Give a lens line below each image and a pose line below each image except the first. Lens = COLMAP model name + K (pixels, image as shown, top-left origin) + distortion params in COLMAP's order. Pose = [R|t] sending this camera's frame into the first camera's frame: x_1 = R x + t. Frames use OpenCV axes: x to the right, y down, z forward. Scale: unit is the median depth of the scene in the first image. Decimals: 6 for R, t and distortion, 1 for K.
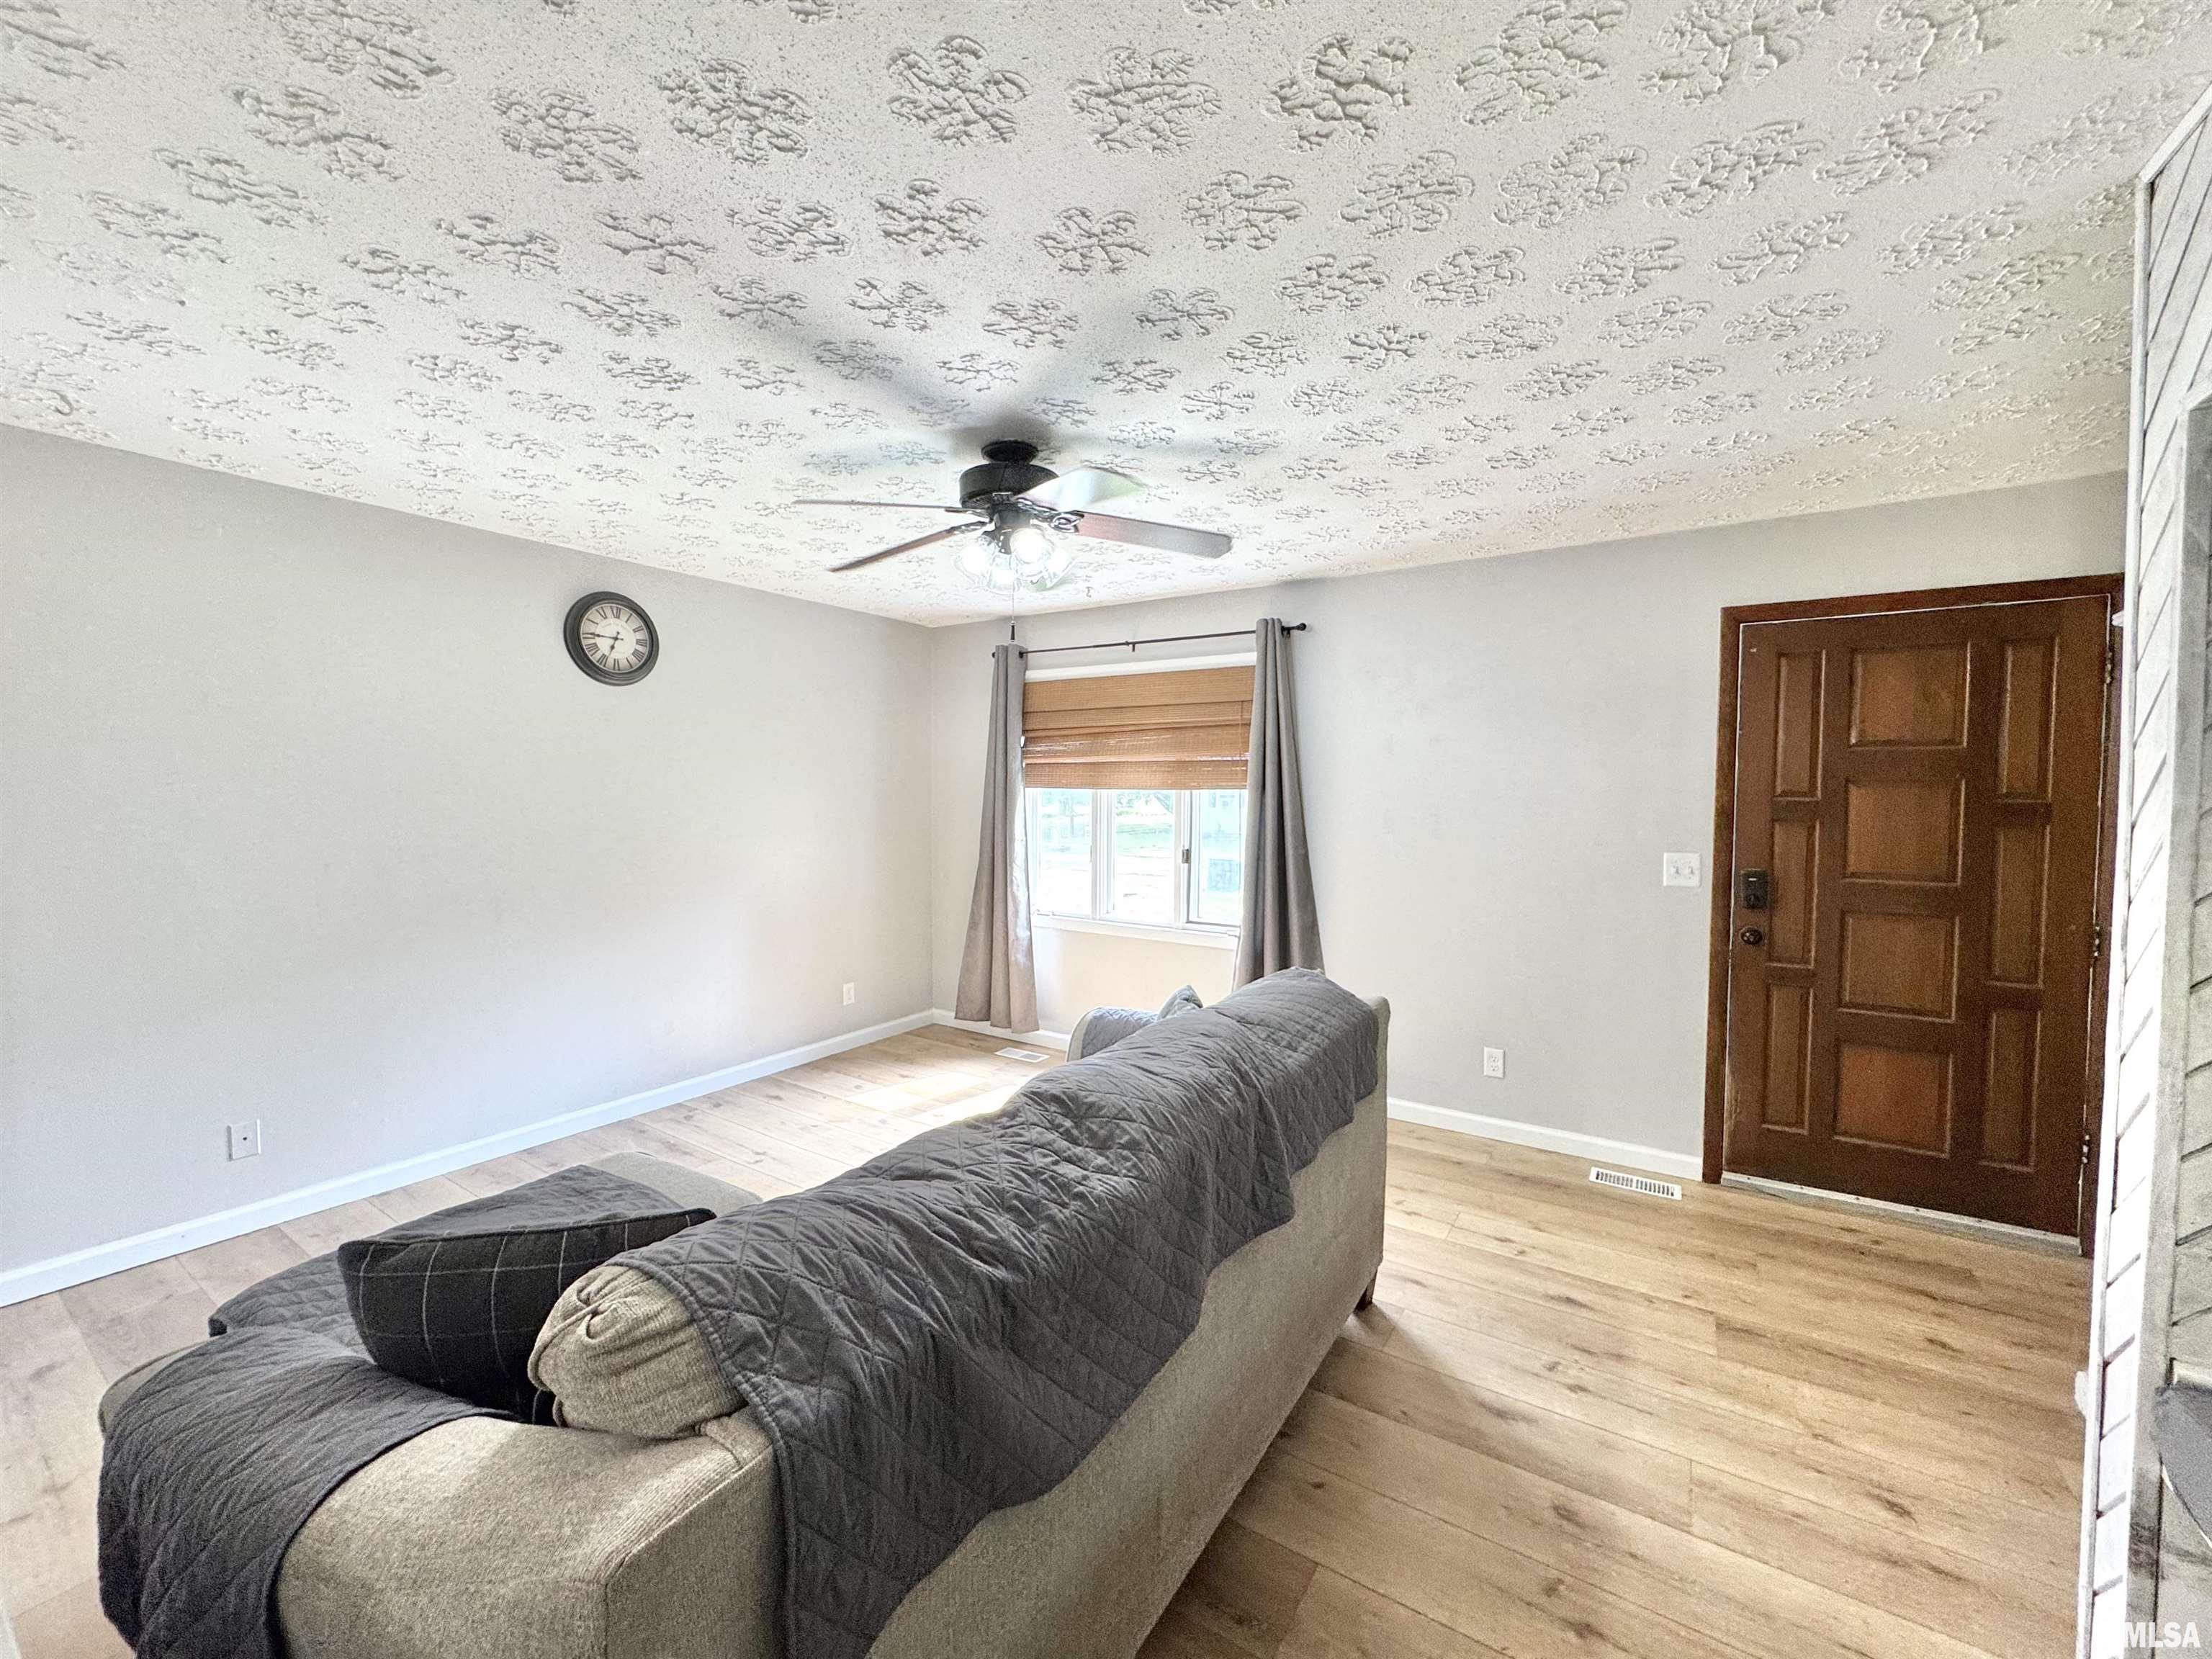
lens RADIAL K [[879.7, 0, 1108.1], [0, 879.7, 826.9], [0, 0, 1]] dist [-0.006128, -0.000382]
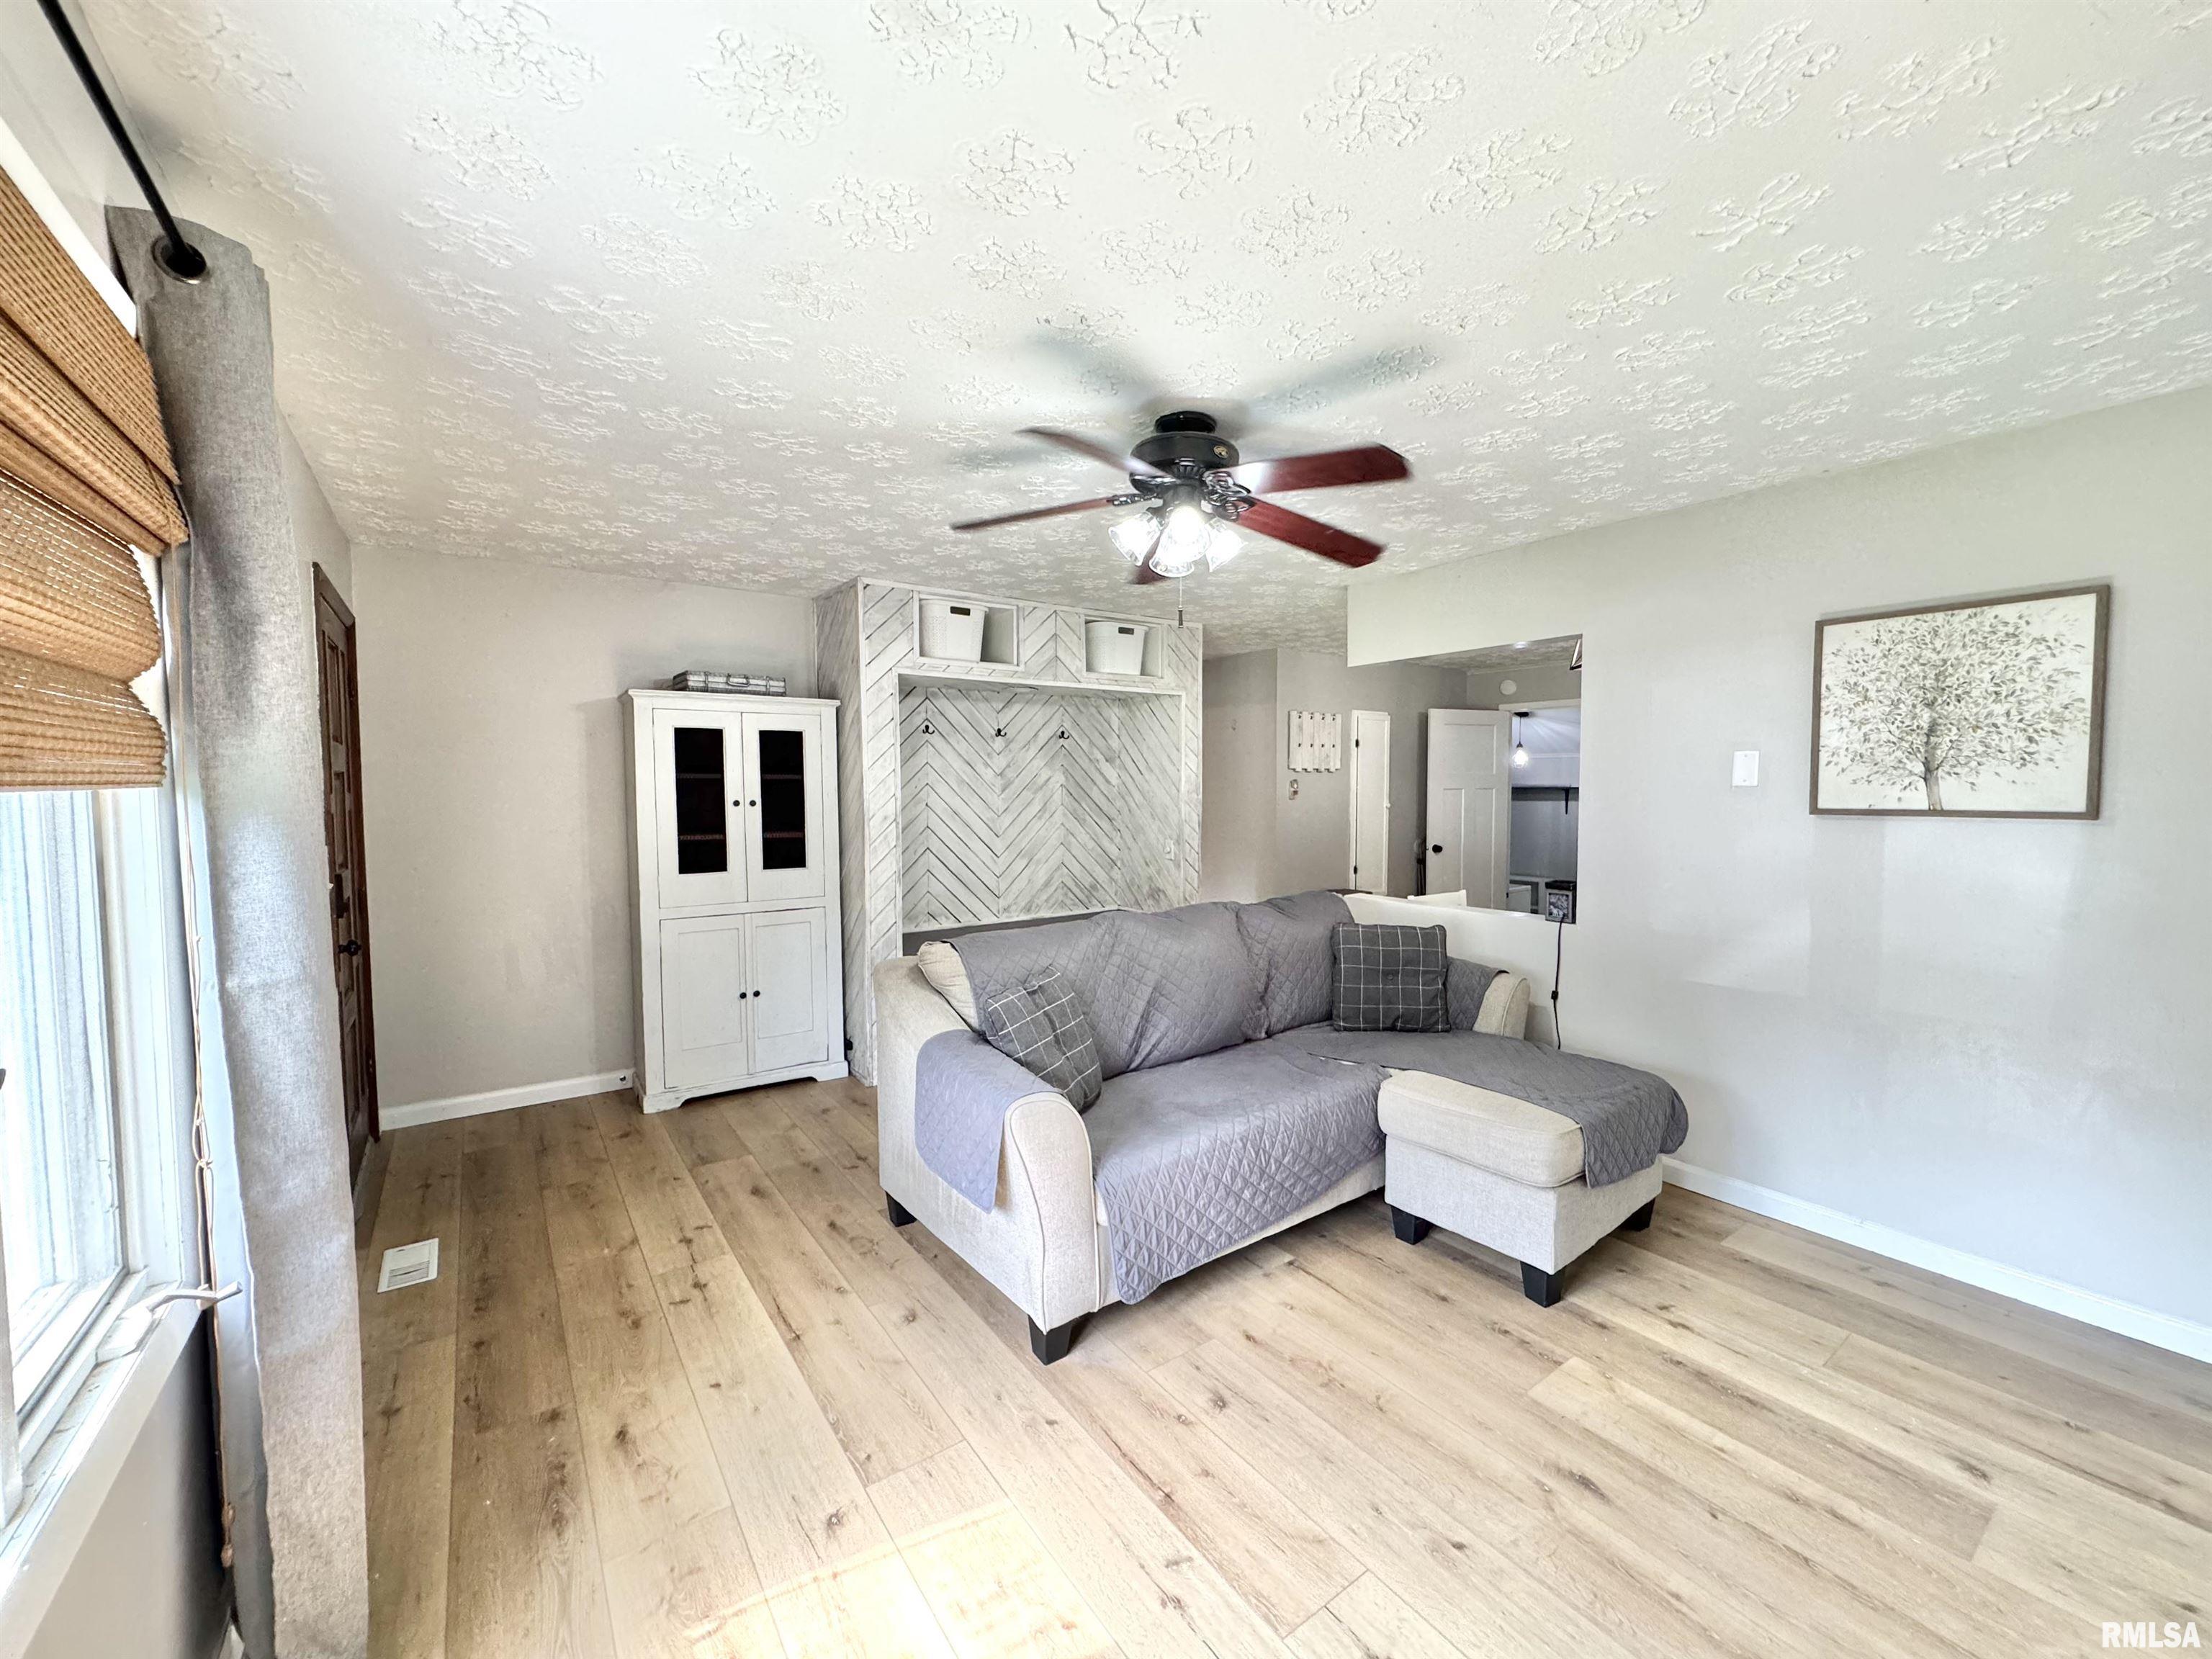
lens RADIAL K [[879.7, 0, 1108.1], [0, 879.7, 826.9], [0, 0, 1]] dist [-0.006128, -0.000382]
pose [[-0.932813, -0.022262, 0.359671, -0.254694], [0.012079, 0.995597, 0.092950, -0.059647], [-0.360157, 0.091050, -0.928438, 1.292421]]
